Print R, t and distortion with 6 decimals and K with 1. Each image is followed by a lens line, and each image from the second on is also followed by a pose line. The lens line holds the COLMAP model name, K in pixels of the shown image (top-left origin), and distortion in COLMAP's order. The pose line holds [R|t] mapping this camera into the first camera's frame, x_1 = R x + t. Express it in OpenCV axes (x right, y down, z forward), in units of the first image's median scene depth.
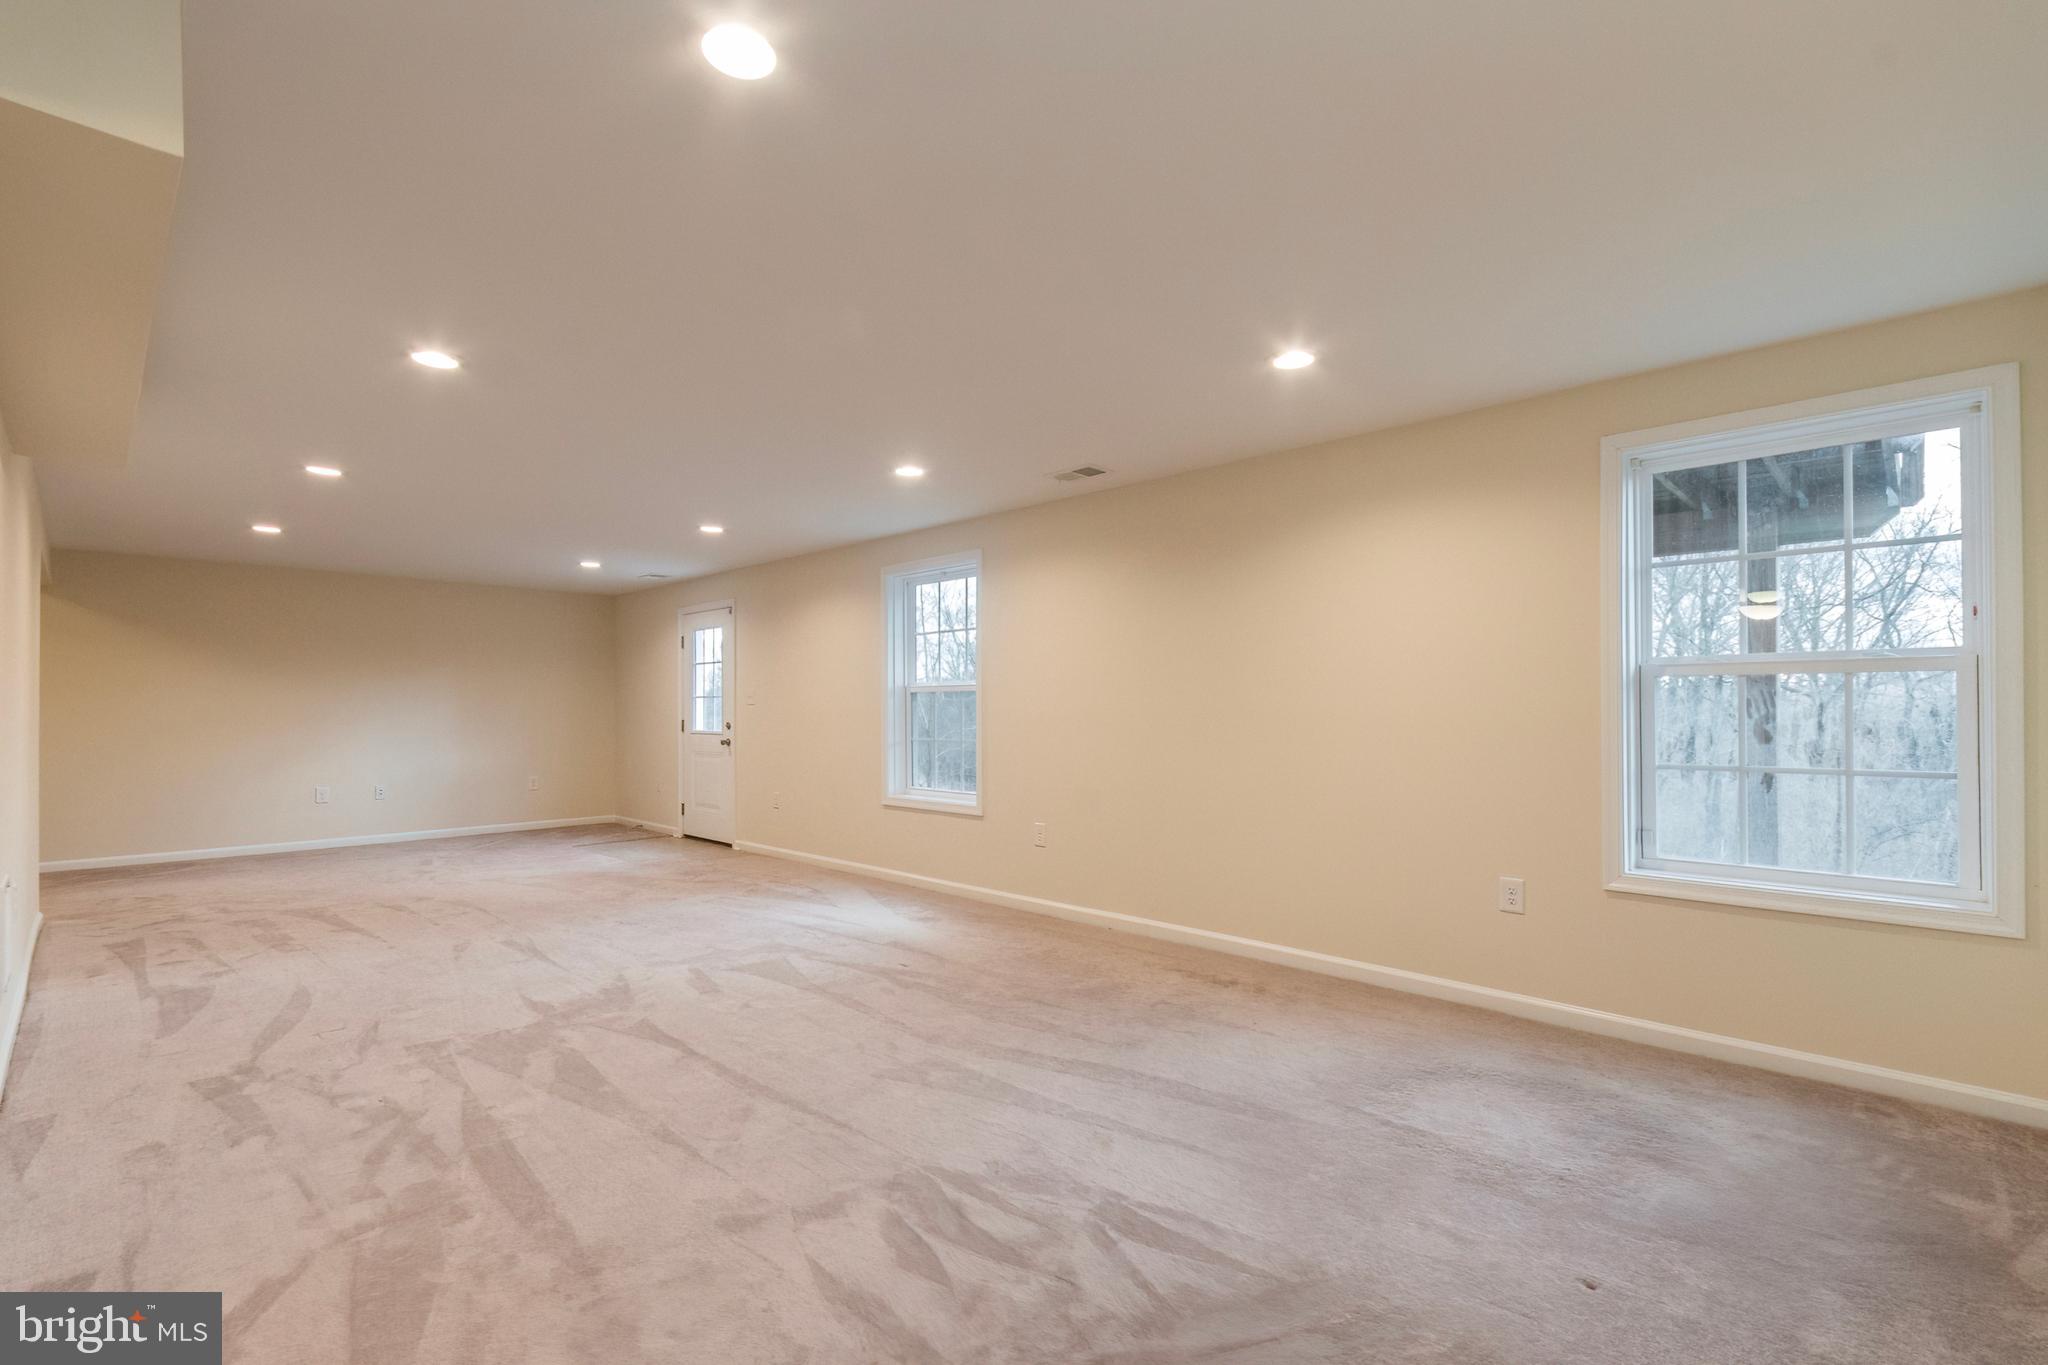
lens RADIAL K [[927.1, 0, 1010.5], [0, 927.1, 695.7], [0, 0, 1]] dist [0.002769, 0.000726]
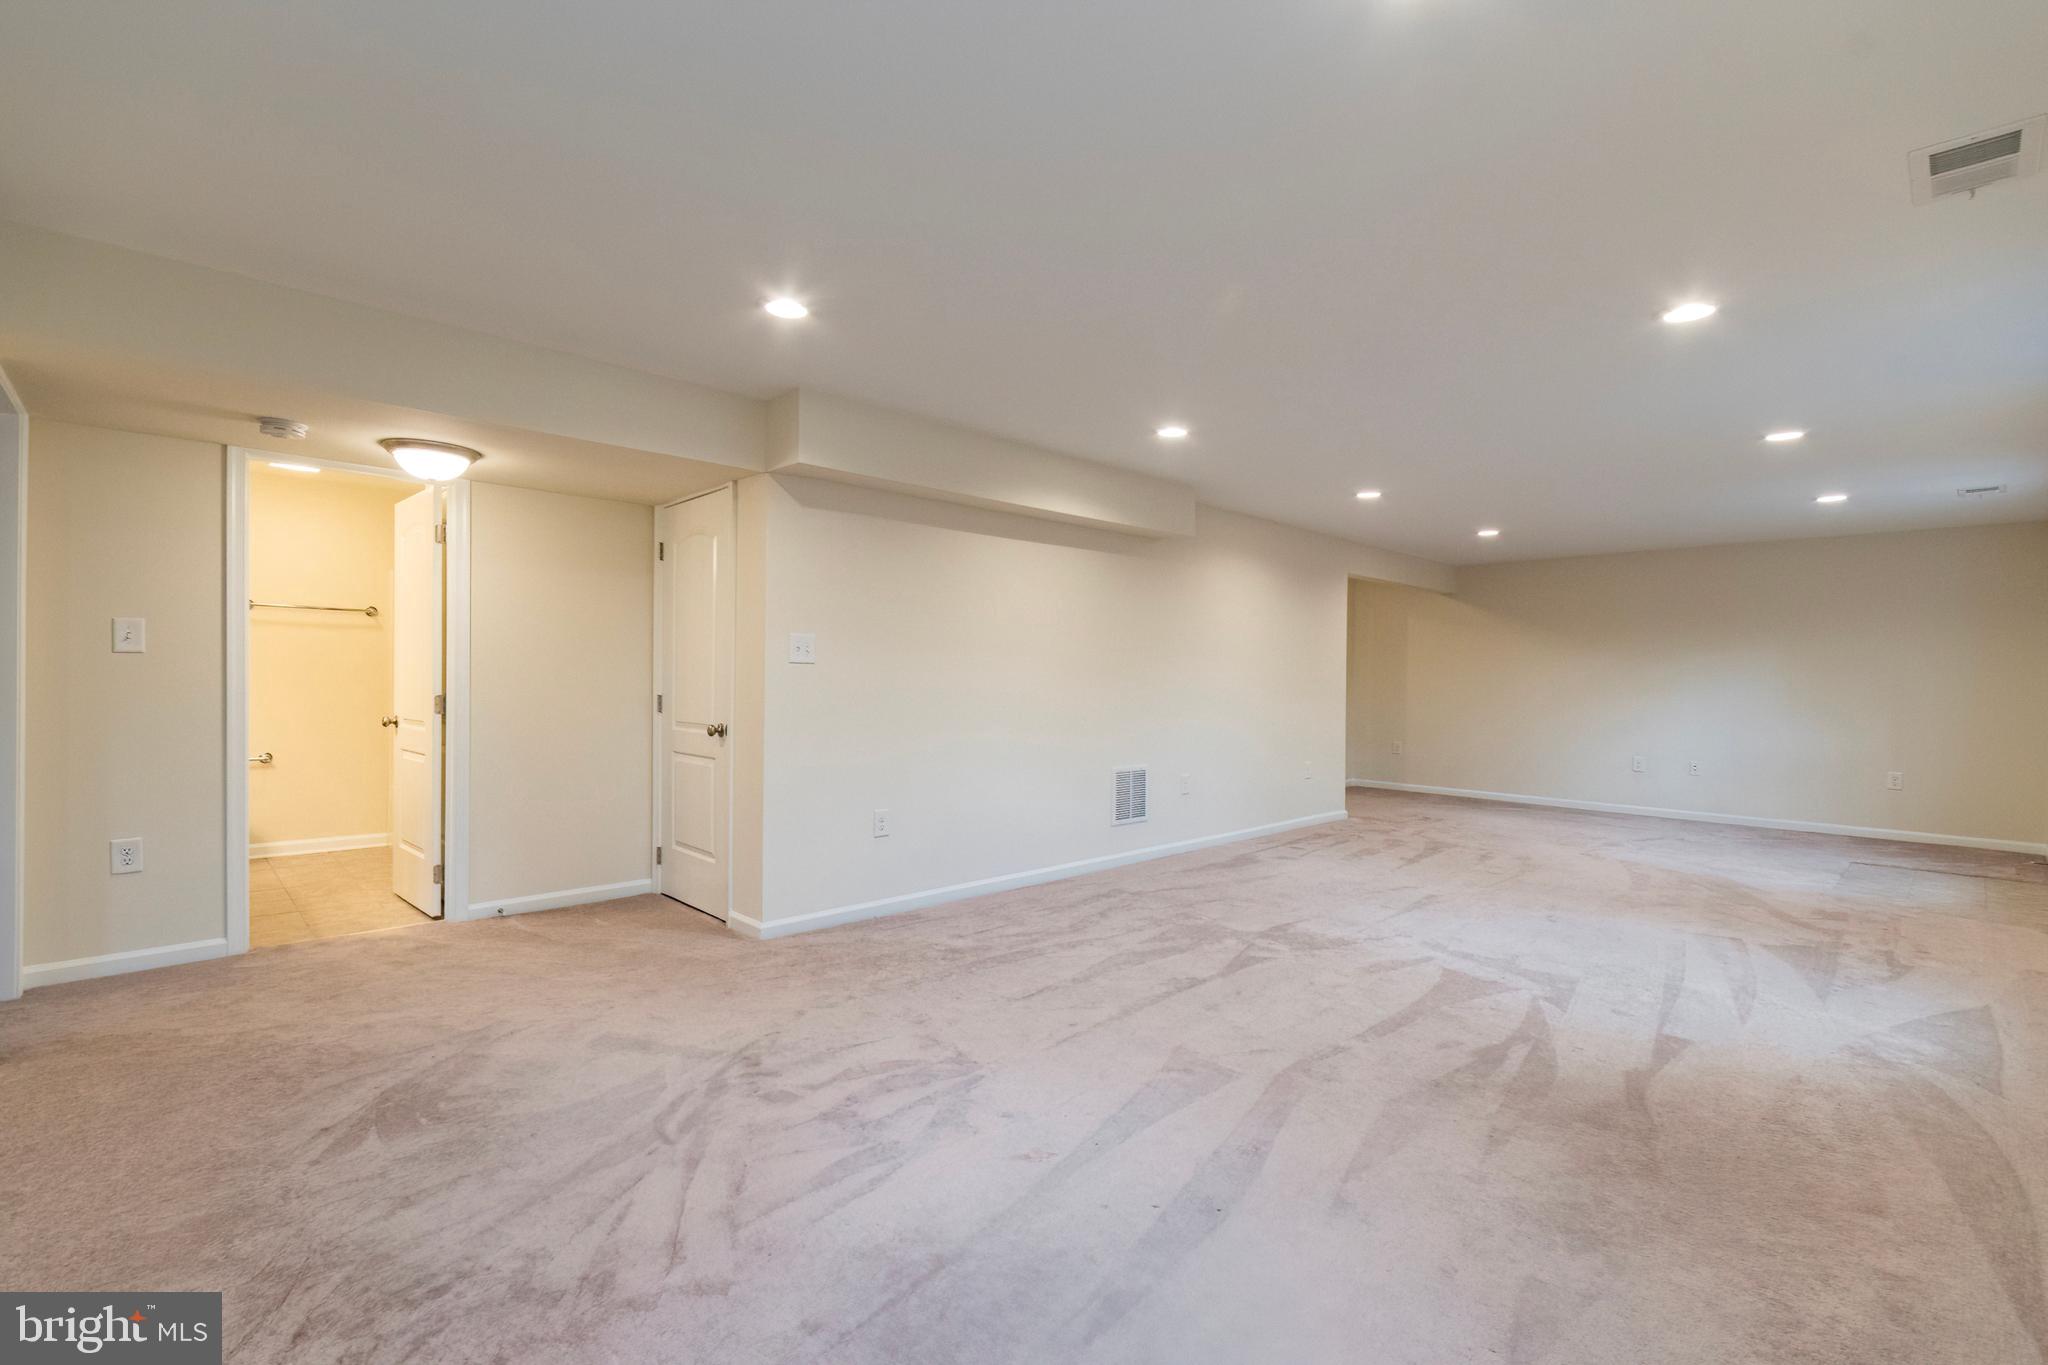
lens RADIAL K [[903.7, 0, 1013.8], [0, 903.7, 683.7], [0, 0, 1]] dist [0.014779, 0.000539]
pose [[-0.025999, 0.011954, -0.999590, 0.701542], [0.003761, 0.999923, 0.011860, 0.003741], [0.999655, -0.003451, -0.026042, 0.714559]]
